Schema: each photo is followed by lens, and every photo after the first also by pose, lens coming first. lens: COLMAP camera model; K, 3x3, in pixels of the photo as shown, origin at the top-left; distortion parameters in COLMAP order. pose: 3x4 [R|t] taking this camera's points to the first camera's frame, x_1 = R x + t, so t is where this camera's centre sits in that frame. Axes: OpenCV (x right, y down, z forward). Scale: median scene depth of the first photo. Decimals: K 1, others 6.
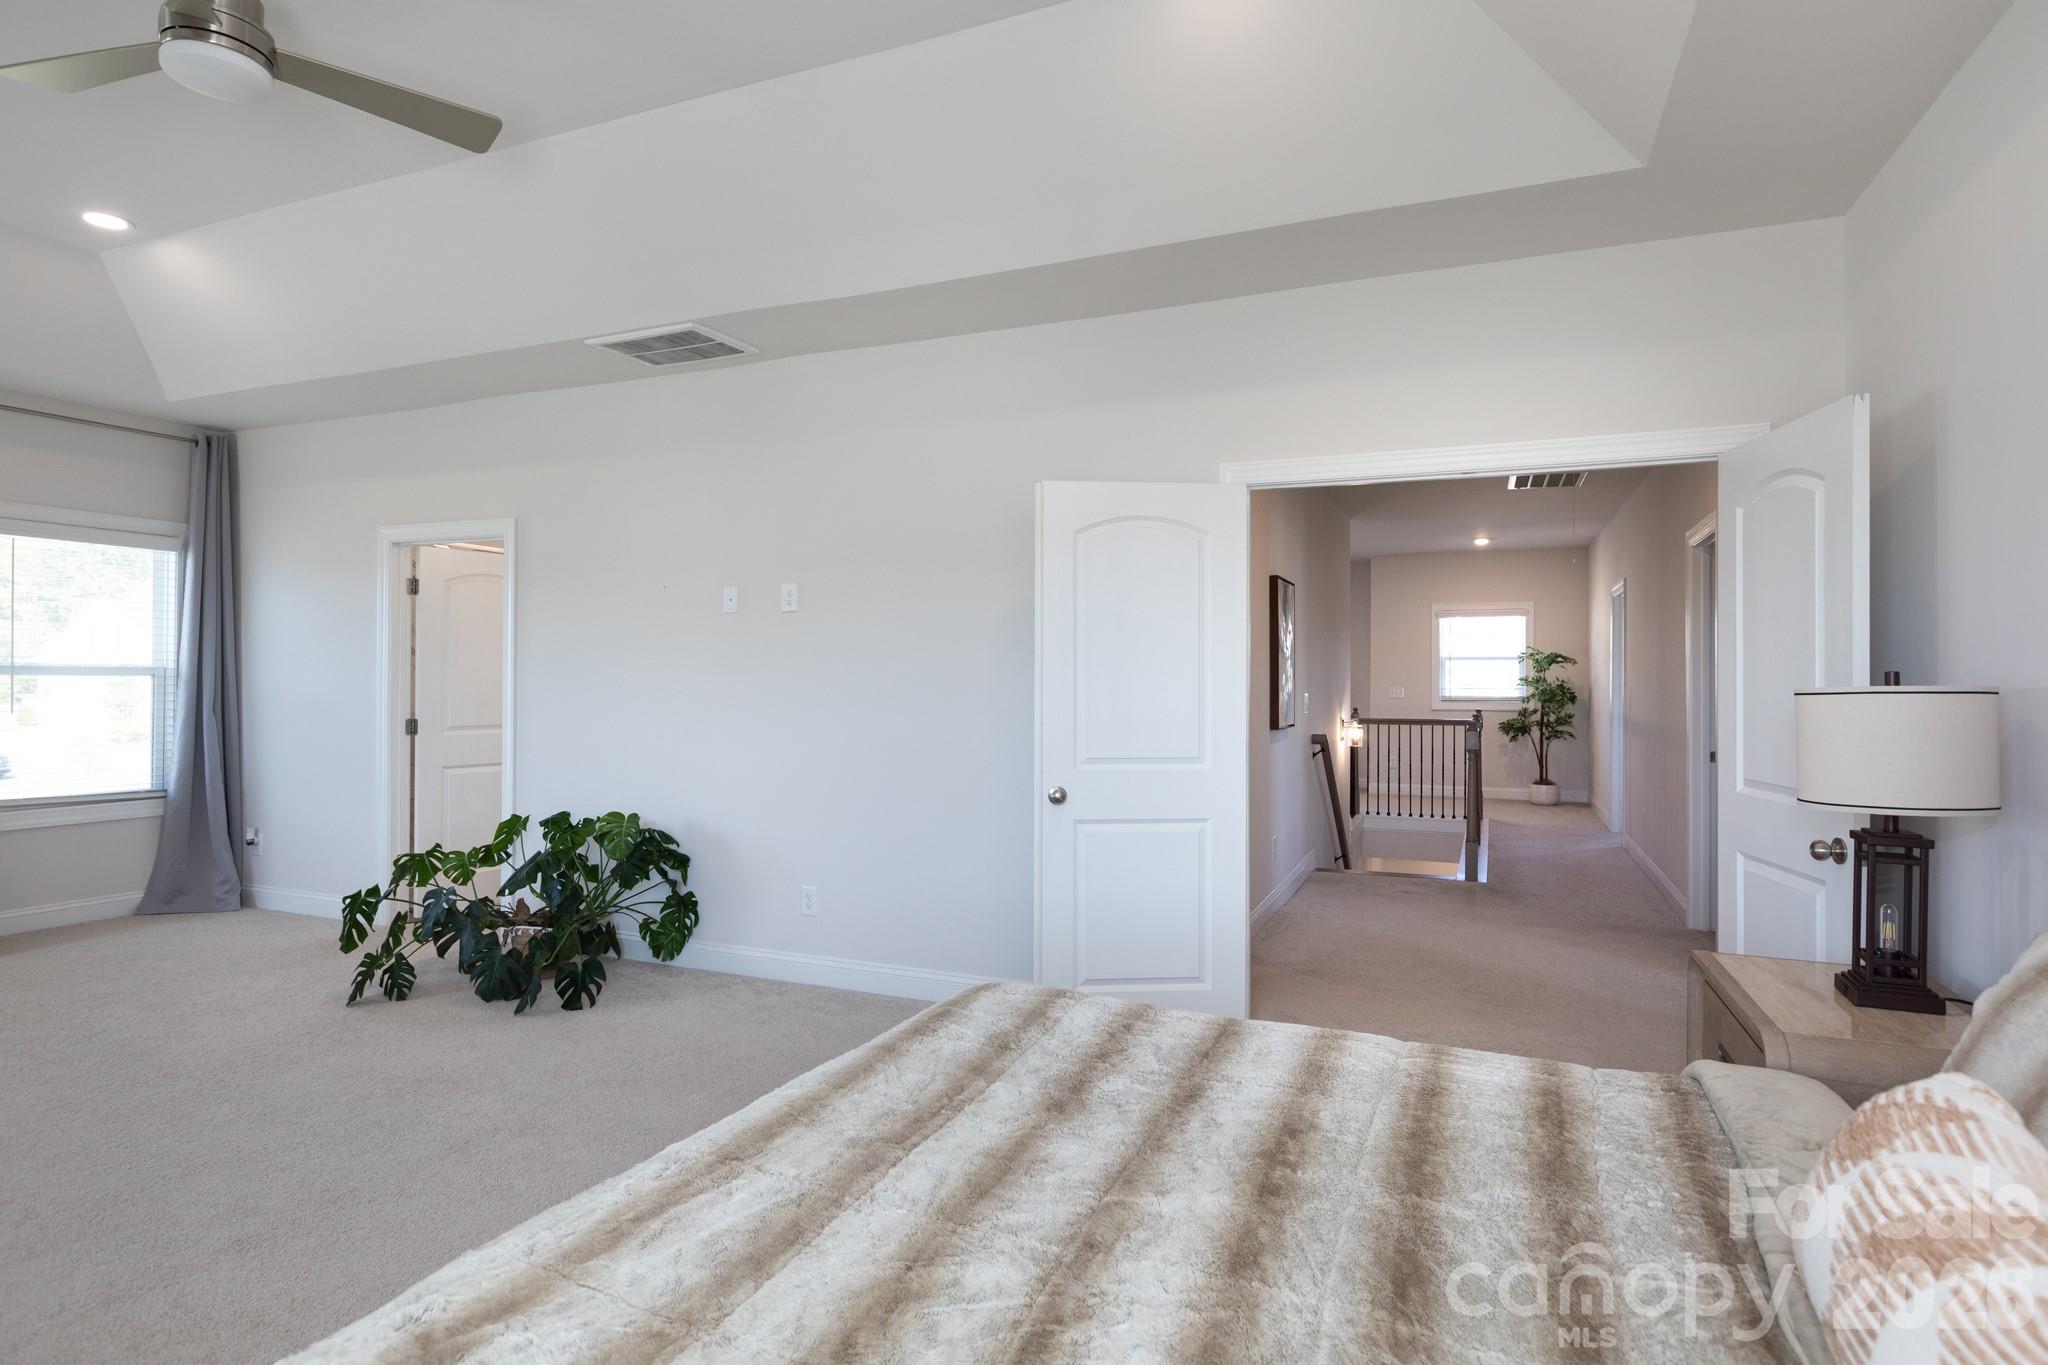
lens RADIAL K [[1074.9, 0, 1058.1], [0, 1074.9, 677.2], [0, 0, 1]] dist [-0.005024, -0.001924]
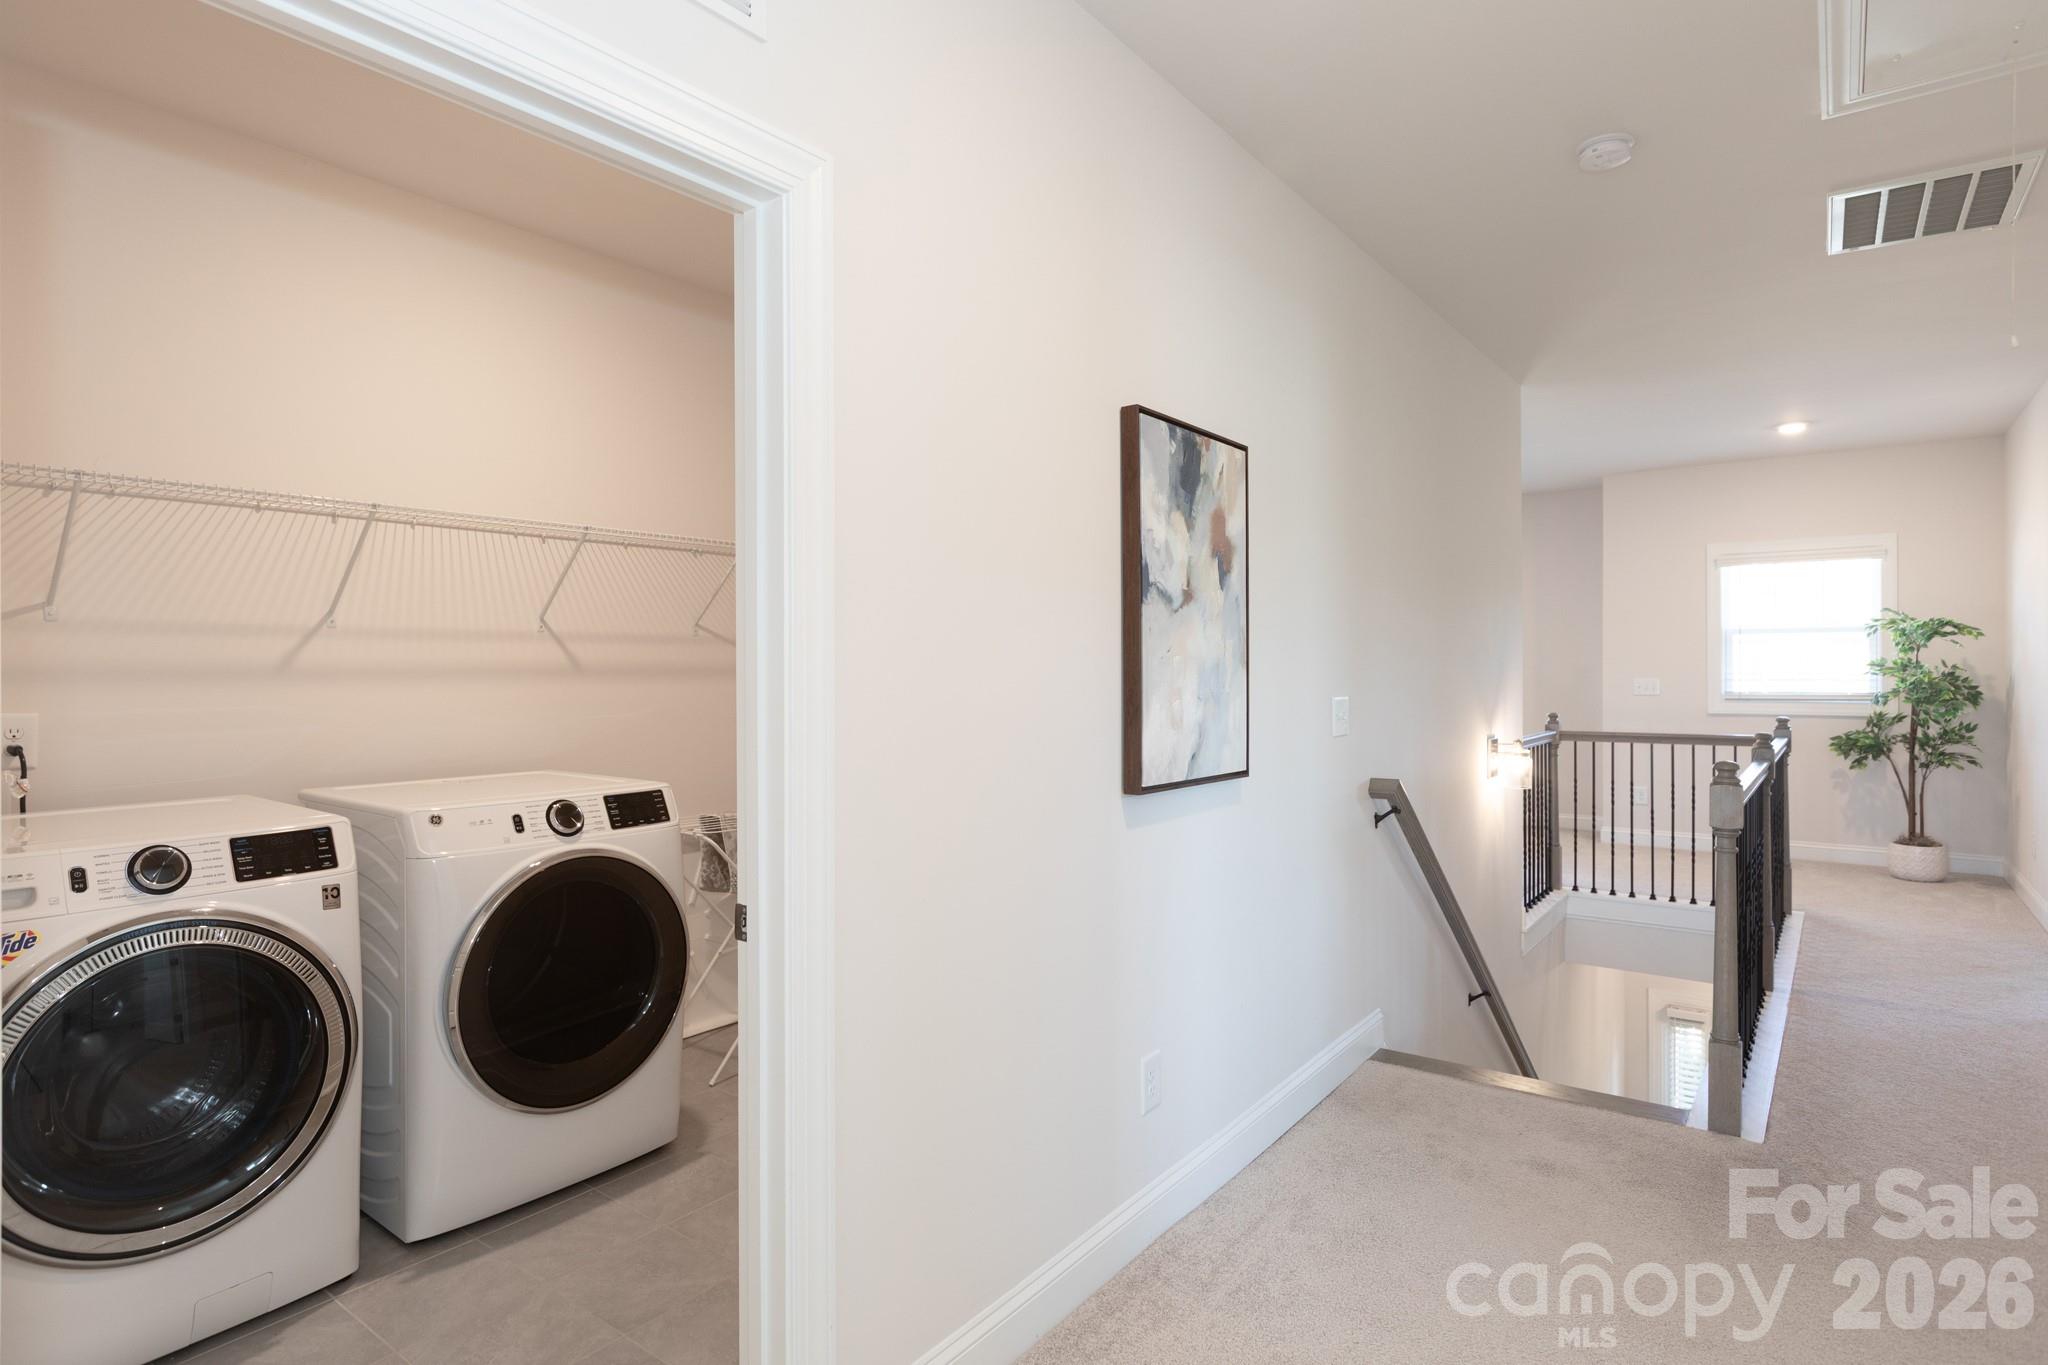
lens RADIAL K [[1074.9, 0, 1058.1], [0, 1074.9, 677.2], [0, 0, 1]] dist [-0.005024, -0.001924]
pose [[0.968814, -0.004952, -0.247741, 0.144289], [0.007082, 0.999945, 0.007708, 0.001338], [0.247689, -0.009222, 0.968796, 0.320289]]
